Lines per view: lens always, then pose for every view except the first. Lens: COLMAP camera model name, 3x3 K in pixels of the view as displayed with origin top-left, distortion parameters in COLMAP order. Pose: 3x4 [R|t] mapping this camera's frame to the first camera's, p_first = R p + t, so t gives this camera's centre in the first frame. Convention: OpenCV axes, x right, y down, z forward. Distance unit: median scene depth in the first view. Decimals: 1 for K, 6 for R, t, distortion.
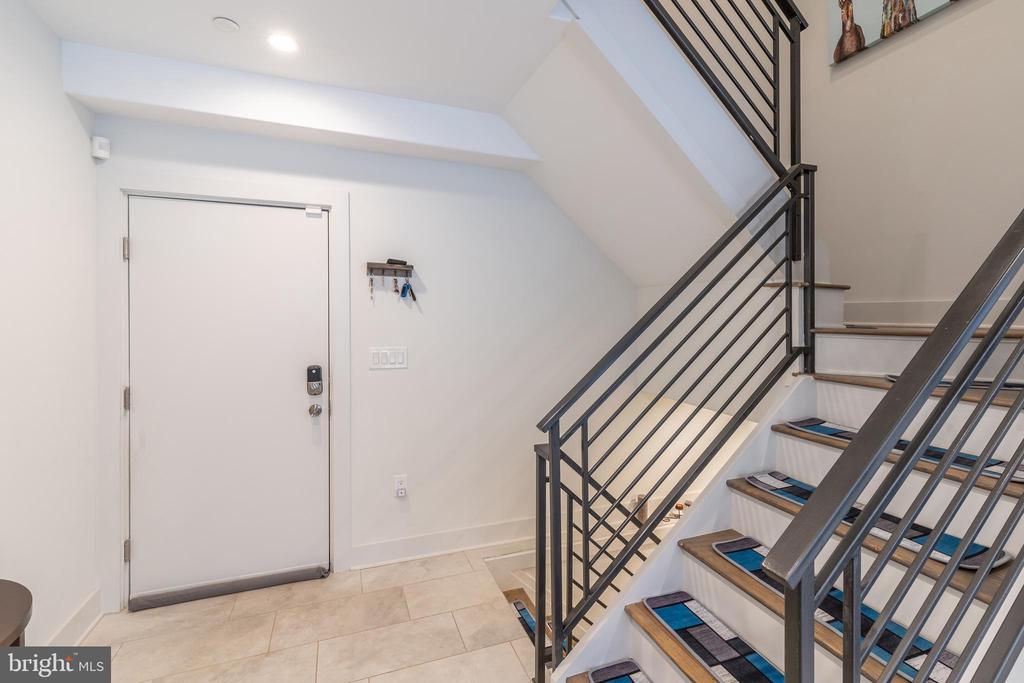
lens RADIAL K [[473.7, 0, 516.5], [0, 473.7, 322.3], [0, 0, 1]] dist [0.016885, -0.001637]
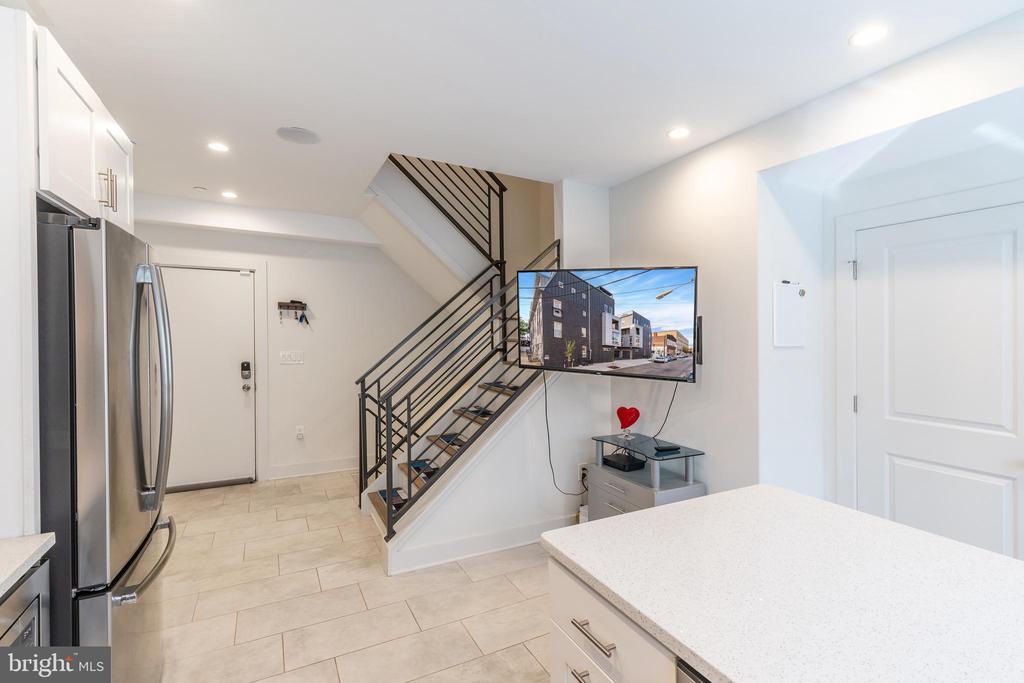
lens RADIAL K [[473.7, 0, 517.5], [0, 473.7, 340.1], [0, 0, 1]] dist [0.016885, -0.001637]
pose [[0.991401, -0.002973, 0.130825, 0.347735], [0.002868, 0.999995, 0.000986, 0.014104], [-0.130827, -0.000602, 0.991405, -0.896331]]
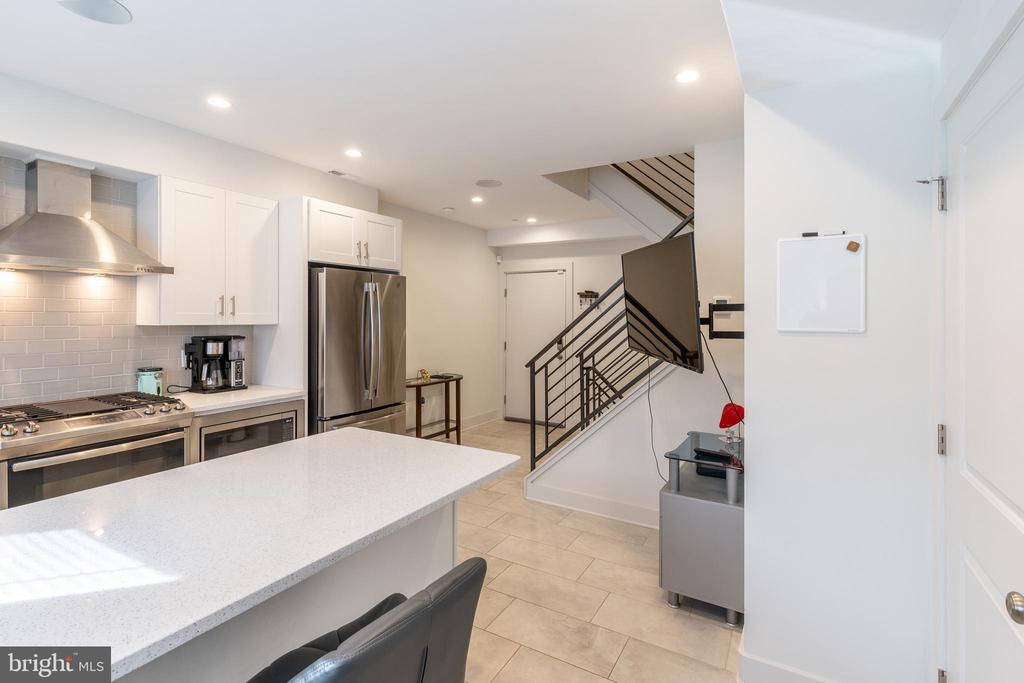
lens RADIAL K [[473.7, 0, 506.3], [0, 473.7, 328.2], [0, 0, 1]] dist [0.016885, -0.001637]
pose [[0.628620, 0.017262, -0.777521, 1.306307], [-0.014016, 0.999843, 0.010865, 0.024288], [0.777587, 0.004068, 0.628763, -0.721747]]
